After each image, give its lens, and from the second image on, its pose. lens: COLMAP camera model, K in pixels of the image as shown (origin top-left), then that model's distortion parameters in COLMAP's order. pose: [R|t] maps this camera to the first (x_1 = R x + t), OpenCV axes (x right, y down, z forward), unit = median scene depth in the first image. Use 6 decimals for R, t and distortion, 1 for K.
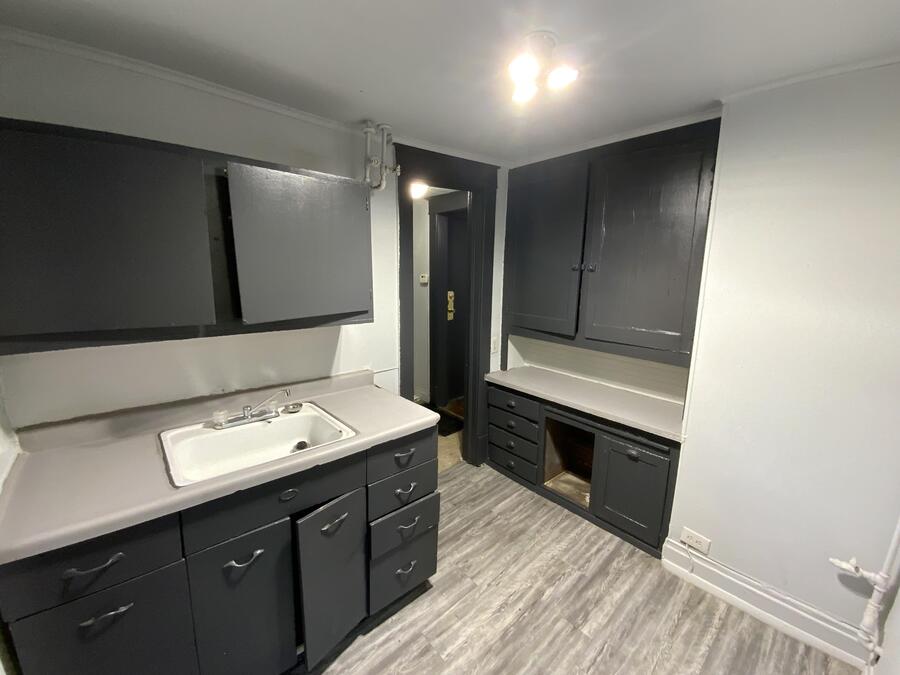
lens RADIAL K [[368.3, 0, 453.3], [0, 368.3, 334.5], [0, 0, 1]] dist [-0.019462, -0.000761]
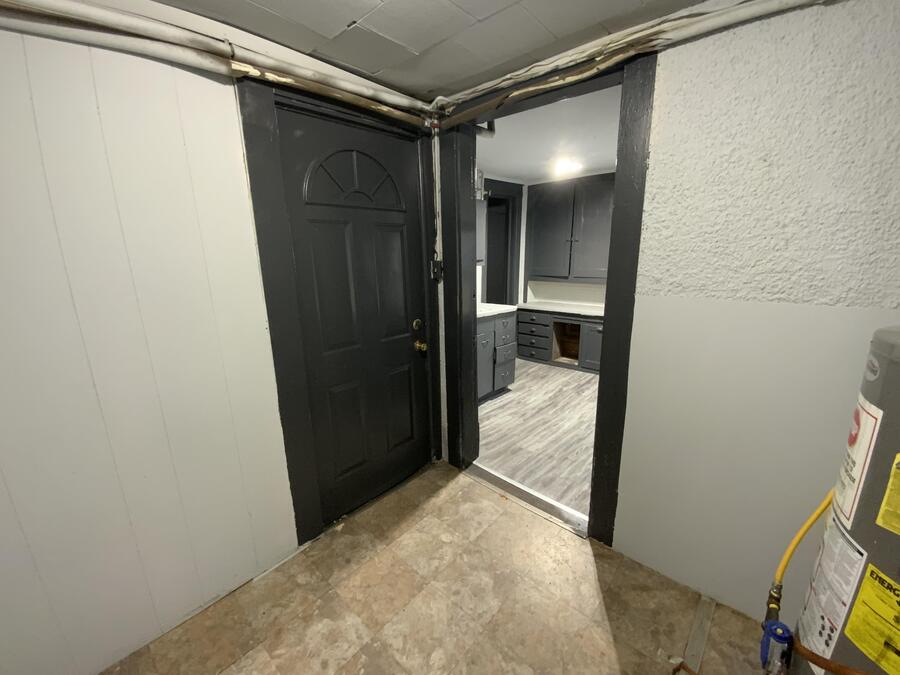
lens RADIAL K [[368.3, 0, 448.1], [0, 368.3, 341.2], [0, 0, 1]] dist [-0.019462, -0.000761]
pose [[0.995131, -0.044630, 0.087876, -0.507116], [0.039984, 0.997744, 0.053933, 0.228182], [-0.090085, -0.050157, 0.994670, -0.915731]]
